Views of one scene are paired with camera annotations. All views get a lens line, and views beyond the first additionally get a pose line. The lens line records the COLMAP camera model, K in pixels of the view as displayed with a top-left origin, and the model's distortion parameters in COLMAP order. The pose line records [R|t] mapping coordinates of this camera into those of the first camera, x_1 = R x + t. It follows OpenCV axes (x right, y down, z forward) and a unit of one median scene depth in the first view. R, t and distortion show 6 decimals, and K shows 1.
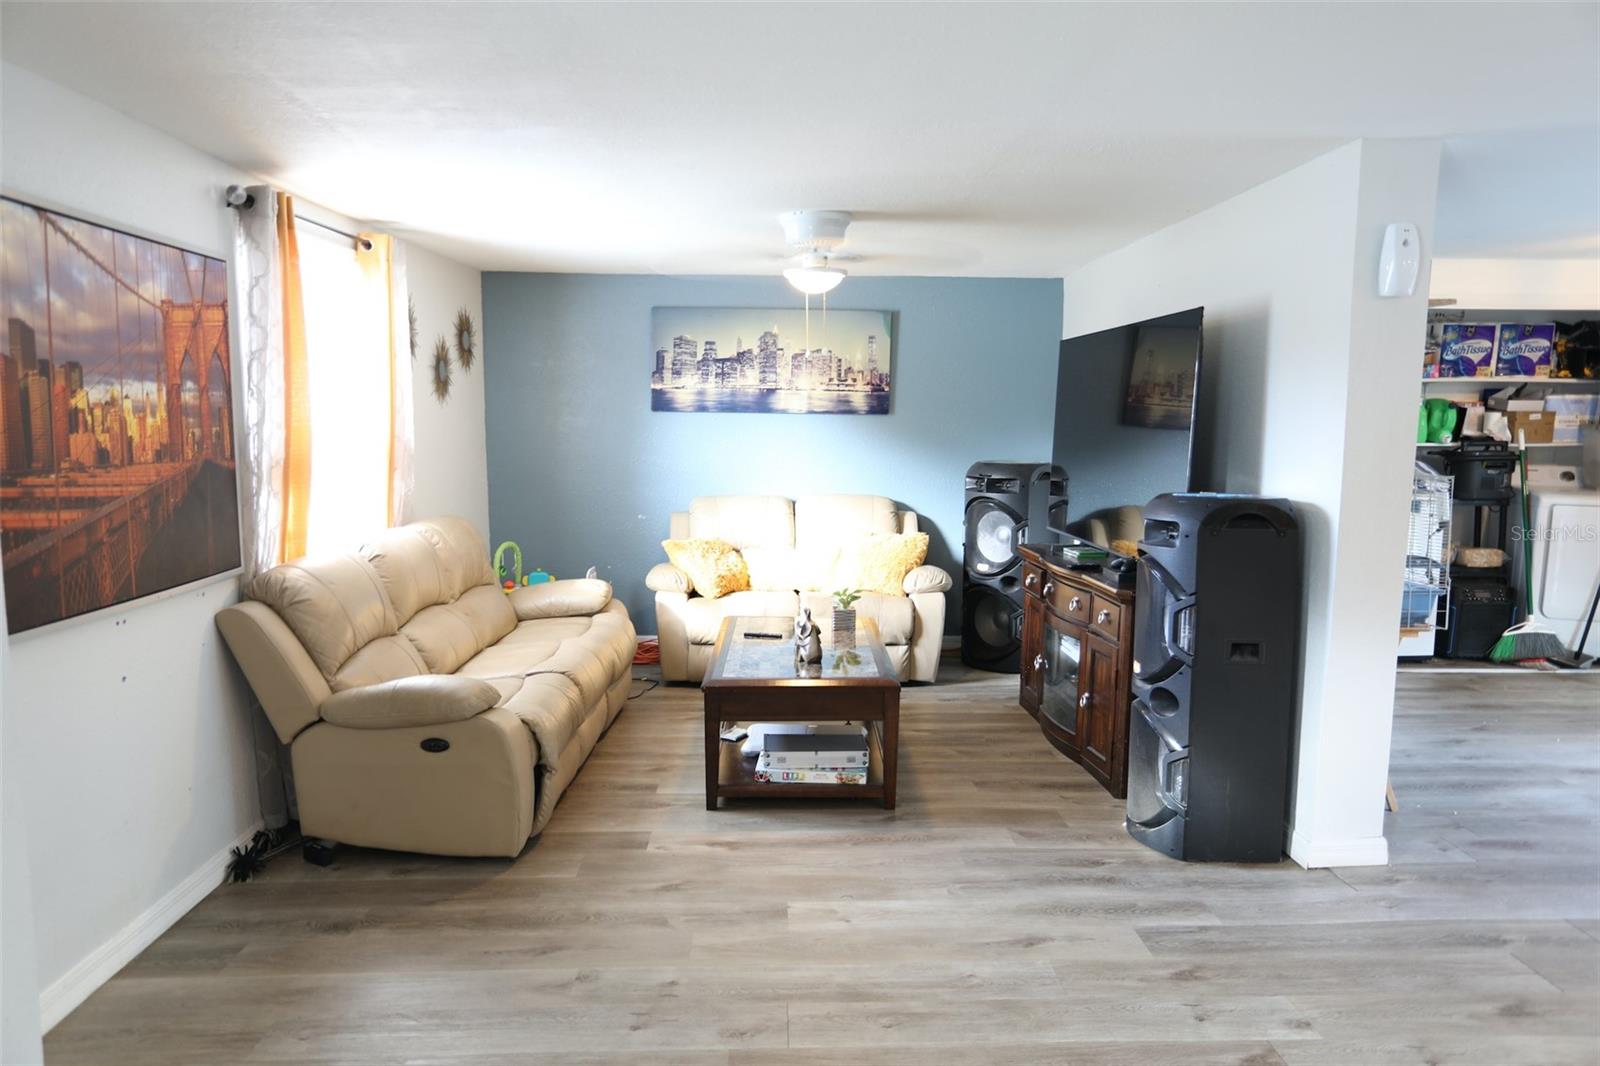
lens RADIAL K [[1048.0, 0, 790.9], [0, 1048.0, 534.3], [0, 0, 1]] dist [-0.071611, 0.082920]
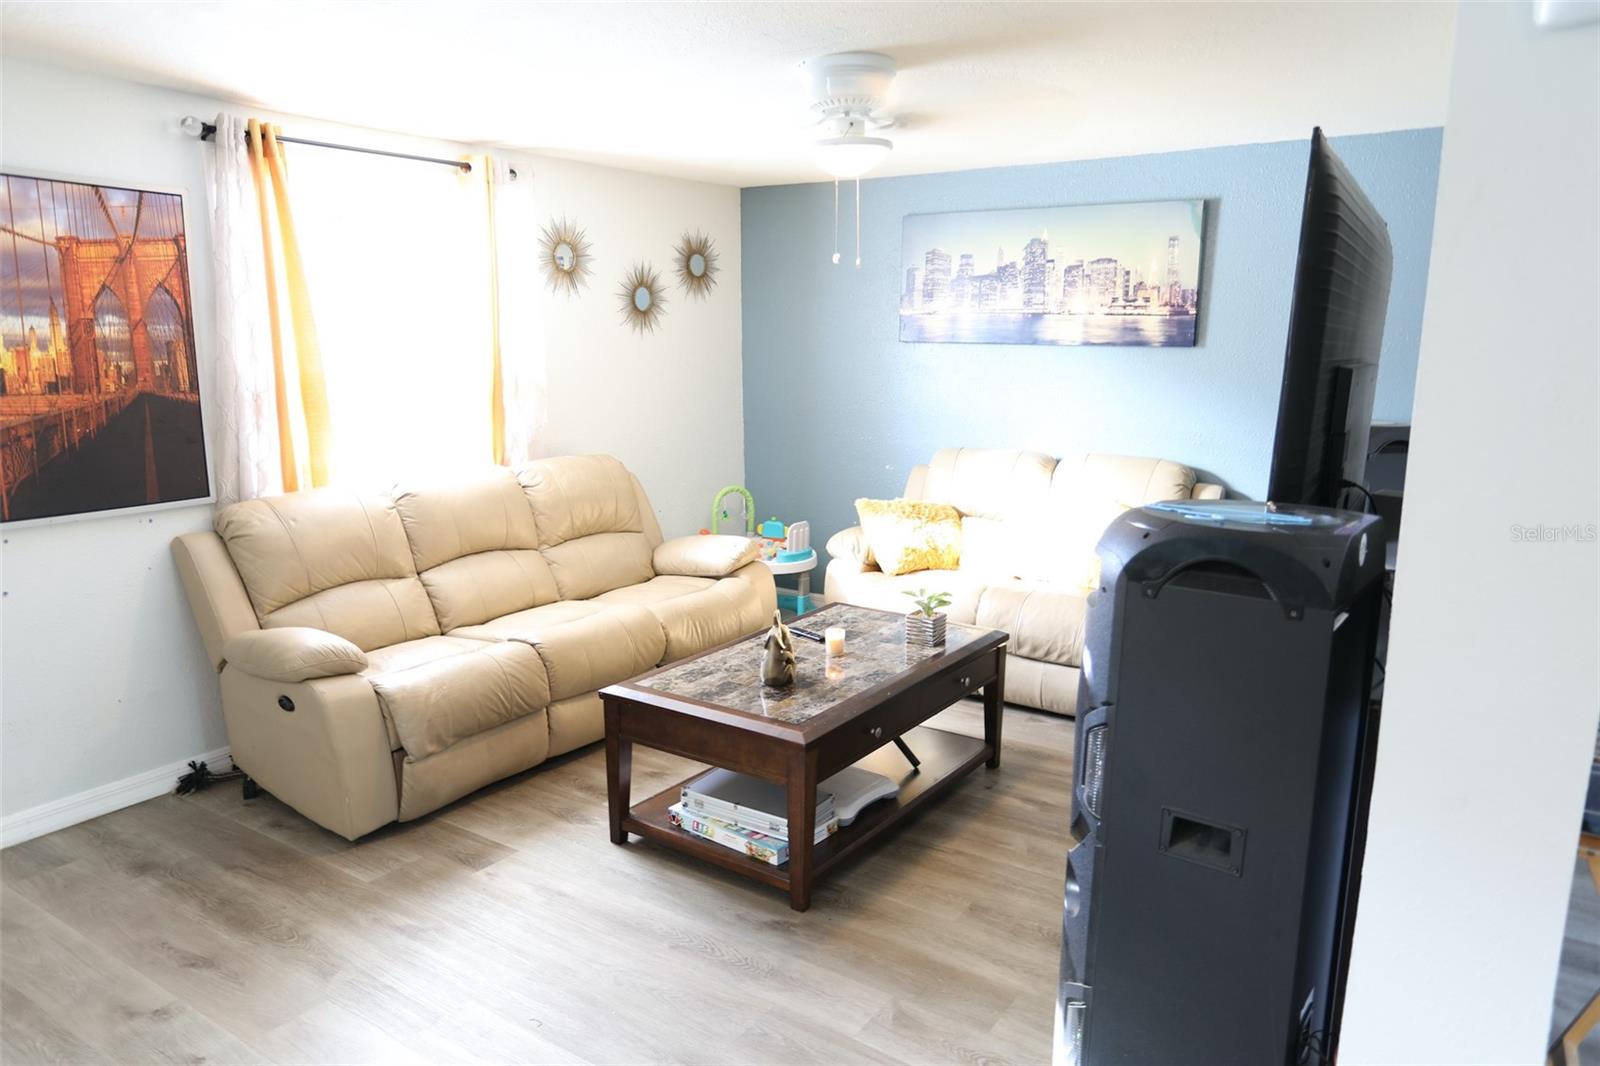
lens RADIAL K [[1048.0, 0, 790.9], [0, 1048.0, 534.3], [0, 0, 1]] dist [-0.071611, 0.082920]
pose [[0.815528, 0.101837, -0.569688, 0.411459], [-0.064776, 0.994273, 0.085006, -0.043764], [0.575082, -0.032423, 0.817453, 0.377164]]
